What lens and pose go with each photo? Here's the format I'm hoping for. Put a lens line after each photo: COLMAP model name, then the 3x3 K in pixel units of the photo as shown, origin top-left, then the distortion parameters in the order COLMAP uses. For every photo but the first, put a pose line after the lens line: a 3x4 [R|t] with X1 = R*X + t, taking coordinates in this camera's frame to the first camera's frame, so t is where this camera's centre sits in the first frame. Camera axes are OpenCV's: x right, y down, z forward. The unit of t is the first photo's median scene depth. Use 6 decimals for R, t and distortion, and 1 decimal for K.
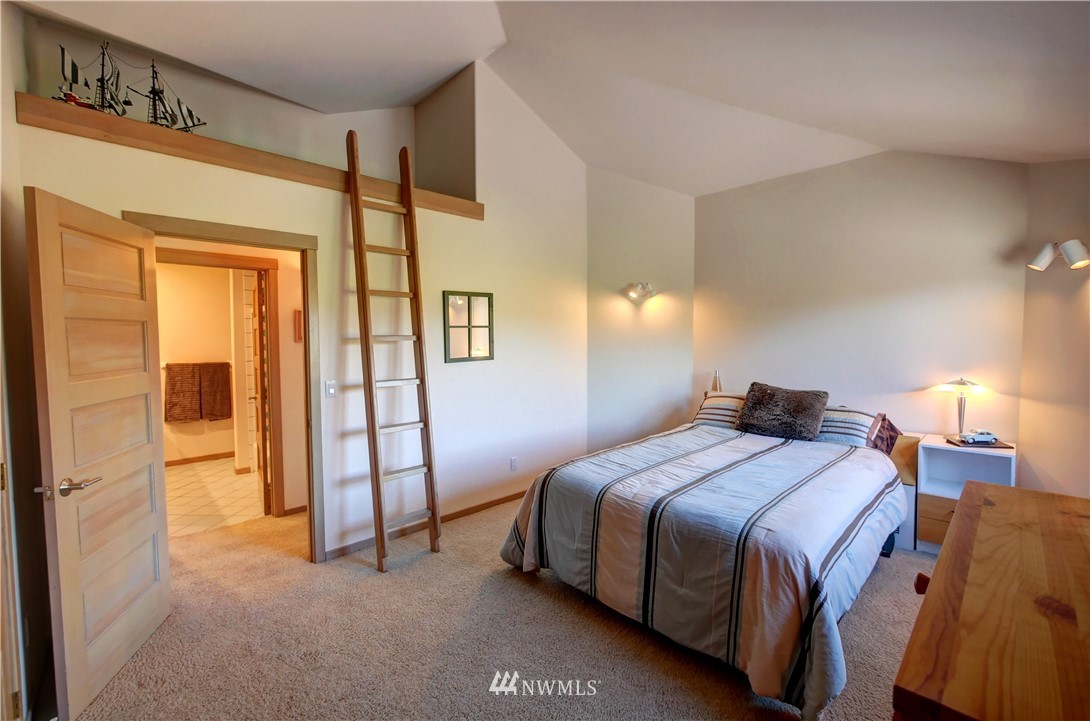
lens RADIAL K [[453.3, 0, 550.1], [0, 453.3, 362.2], [0, 0, 1]] dist [-0.004788, 0.000162]
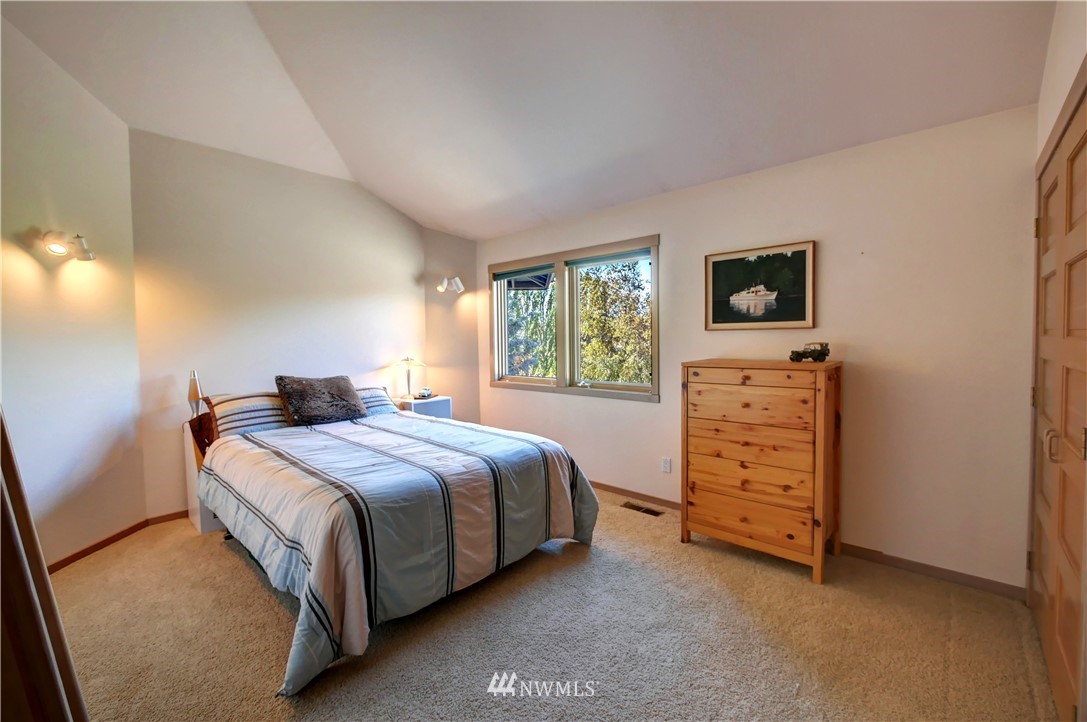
lens RADIAL K [[452.0, 0, 549.1], [0, 452.0, 360.4], [0, 0, 1]] dist [-0.004788, 0.000162]
pose [[-0.069109, -0.038858, 0.996852, -0.481040], [0.071760, 0.996459, 0.043818, 0.011529], [-0.995025, 0.074563, -0.066076, 0.488303]]
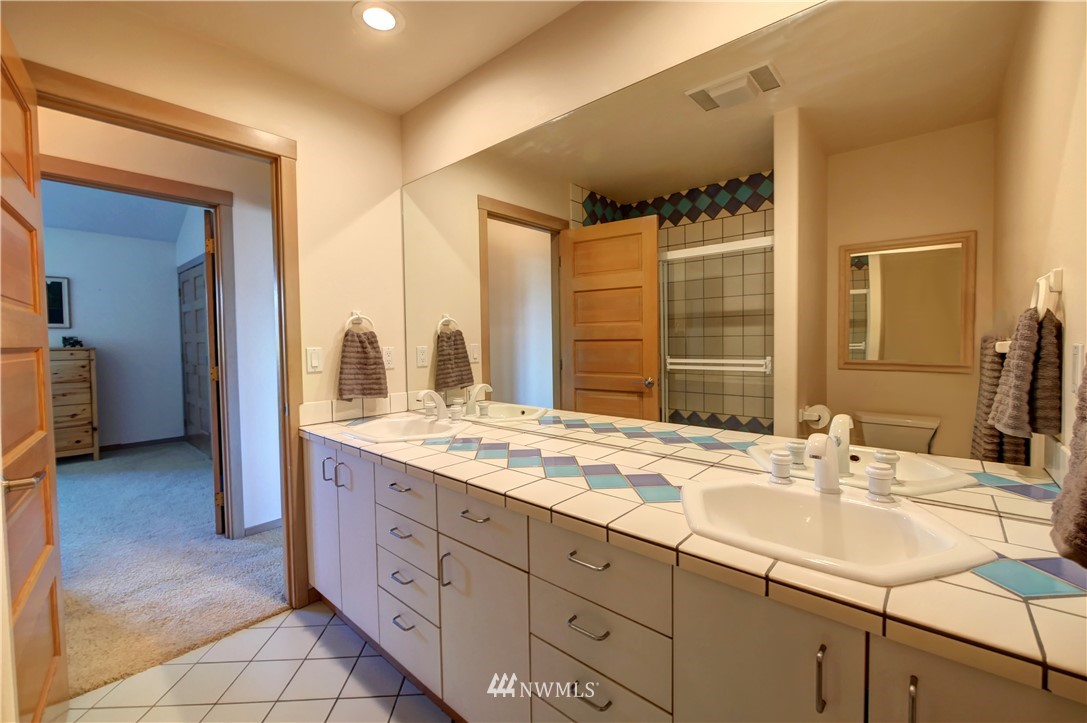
lens RADIAL K [[452.0, 0, 546.7], [0, 452.0, 359.8], [0, 0, 1]] dist [-0.004788, 0.000162]
pose [[-0.995368, 0.013438, -0.095195, -0.975567], [0.003906, 0.995018, 0.099616, -0.009131], [0.096059, 0.098783, -0.990462, 1.370855]]
